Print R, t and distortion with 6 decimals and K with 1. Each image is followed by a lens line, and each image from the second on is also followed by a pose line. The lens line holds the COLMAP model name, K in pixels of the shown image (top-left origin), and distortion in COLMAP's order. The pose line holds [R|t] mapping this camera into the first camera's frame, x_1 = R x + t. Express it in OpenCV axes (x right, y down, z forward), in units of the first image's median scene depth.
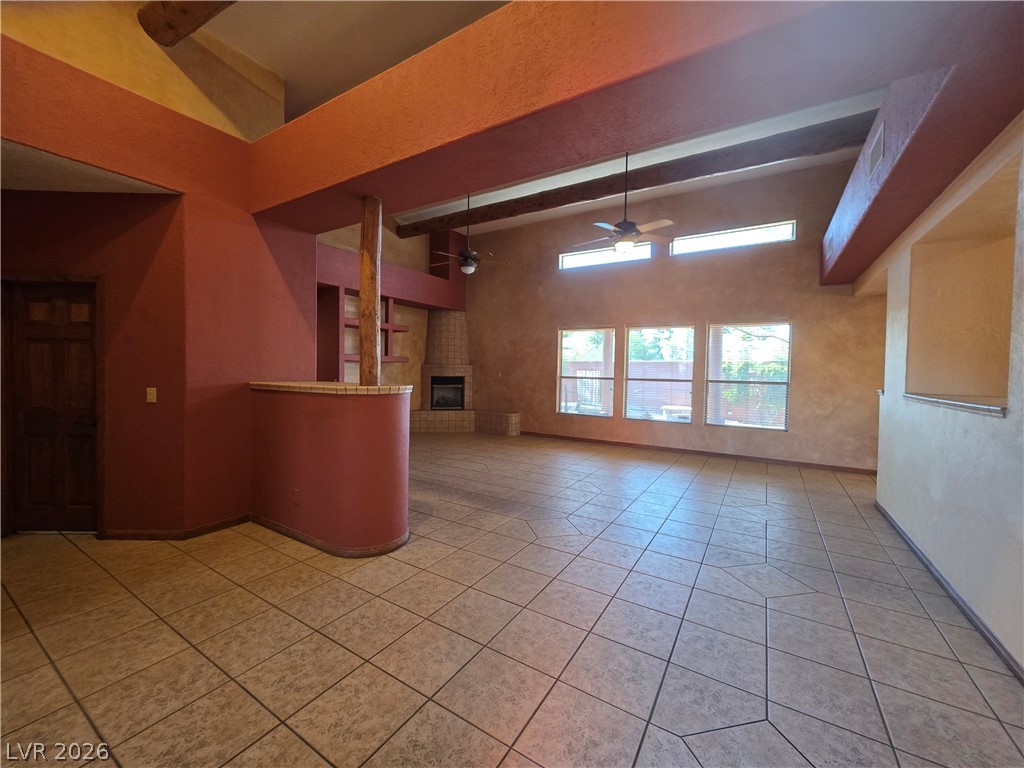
lens RADIAL K [[410.2, 0, 514.0], [0, 410.2, 380.0], [0, 0, 1]] dist [0.002401, 0.000193]
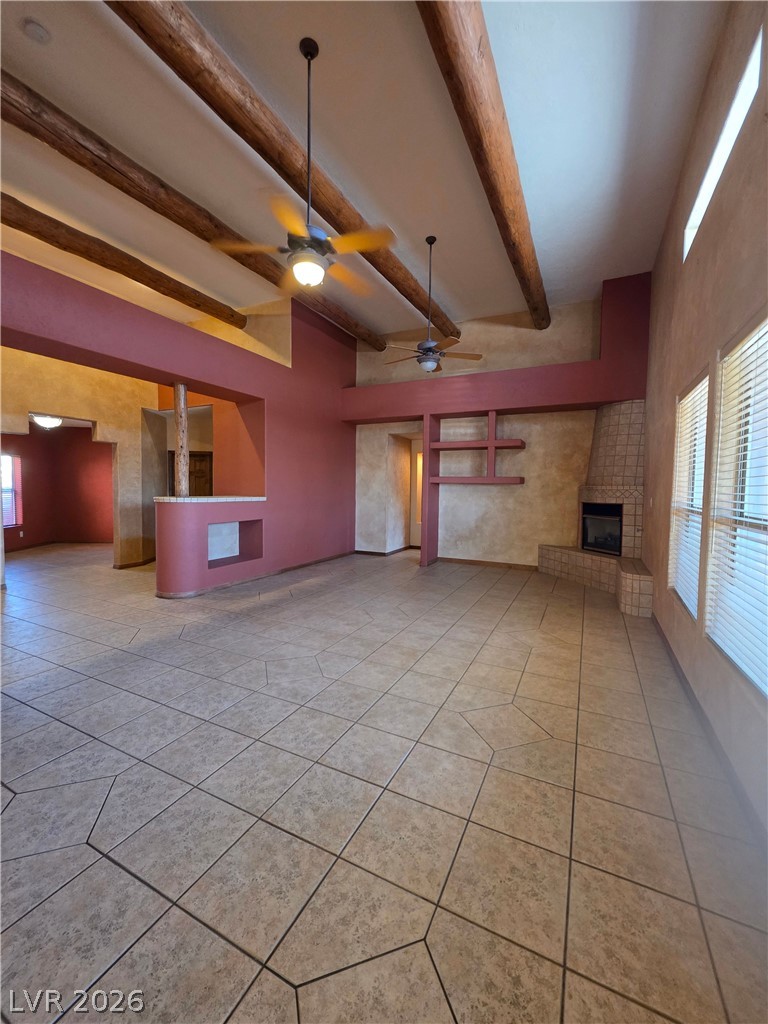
lens RADIAL K [[410.2, 0, 386.1], [0, 410.2, 507.8], [0, 0, 1]] dist [0.002401, 0.000193]
pose [[0.995432, -0.010812, 0.094862, -0.351755], [0.008684, 0.999702, 0.022819, -0.012553], [-0.095080, -0.021891, 0.995229, 0.219956]]
